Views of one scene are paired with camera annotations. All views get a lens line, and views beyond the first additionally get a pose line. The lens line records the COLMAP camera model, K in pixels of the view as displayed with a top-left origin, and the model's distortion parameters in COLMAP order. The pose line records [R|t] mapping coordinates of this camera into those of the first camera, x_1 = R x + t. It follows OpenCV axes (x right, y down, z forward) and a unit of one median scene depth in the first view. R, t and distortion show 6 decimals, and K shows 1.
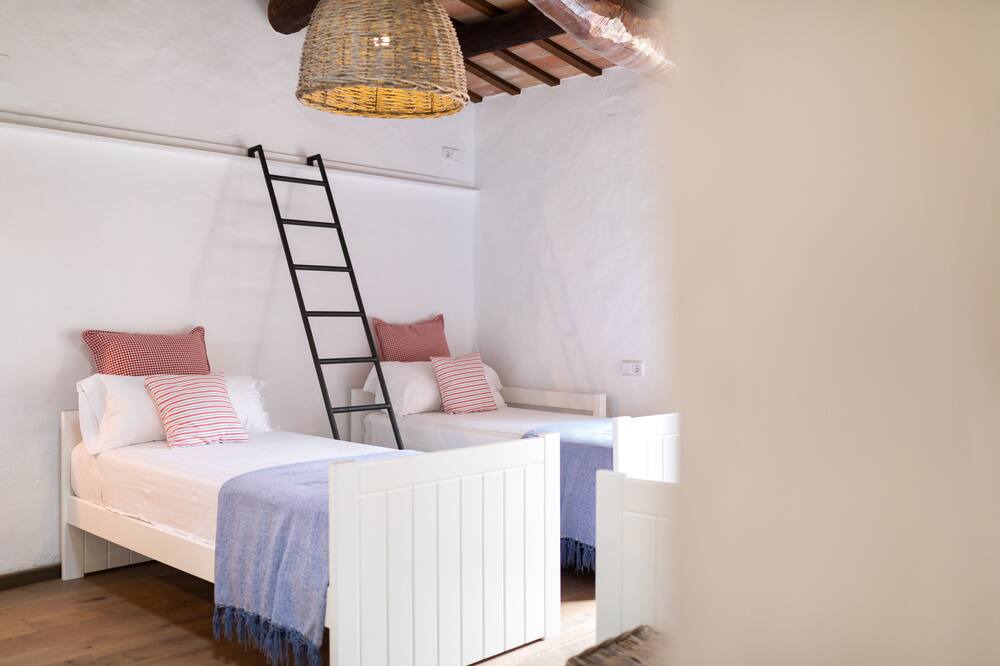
lens RADIAL K [[920.5, 0, 500.0], [0, 920.5, 333.0], [0, 0, 1]] dist [-0.001058, 0.006680]
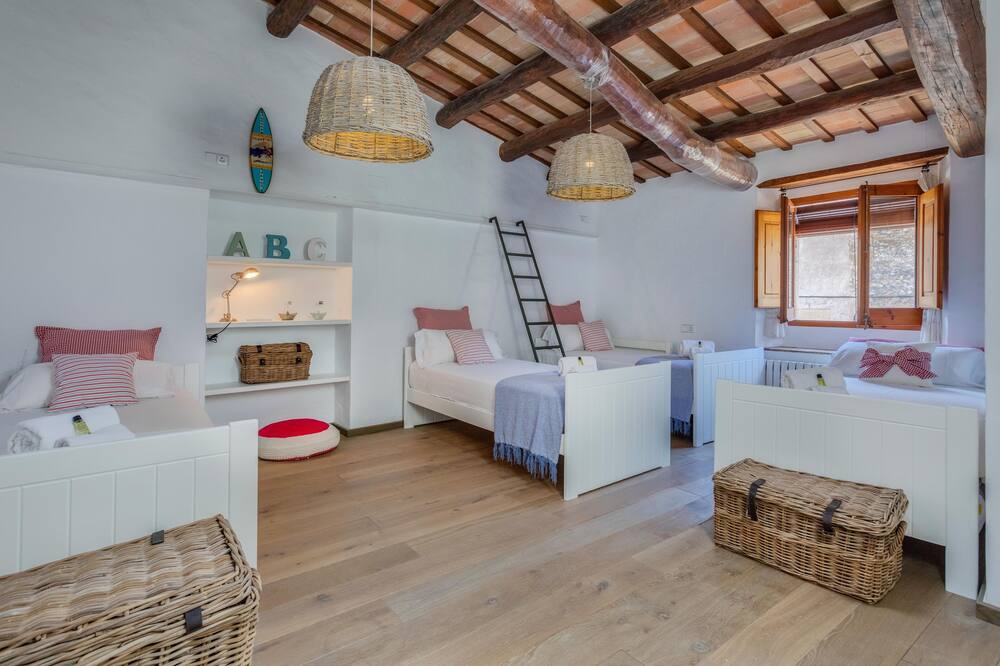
lens RADIAL K [[477.5, 0, 498.1], [0, 477.5, 303.8], [0, 0, 1]] dist [-0.001043, -0.000177]
pose [[0.991851, 0.003103, -0.127362, -0.130237], [-0.005463, 0.999820, -0.018188, 0.006974], [0.127283, 0.018735, 0.991690, -0.038594]]
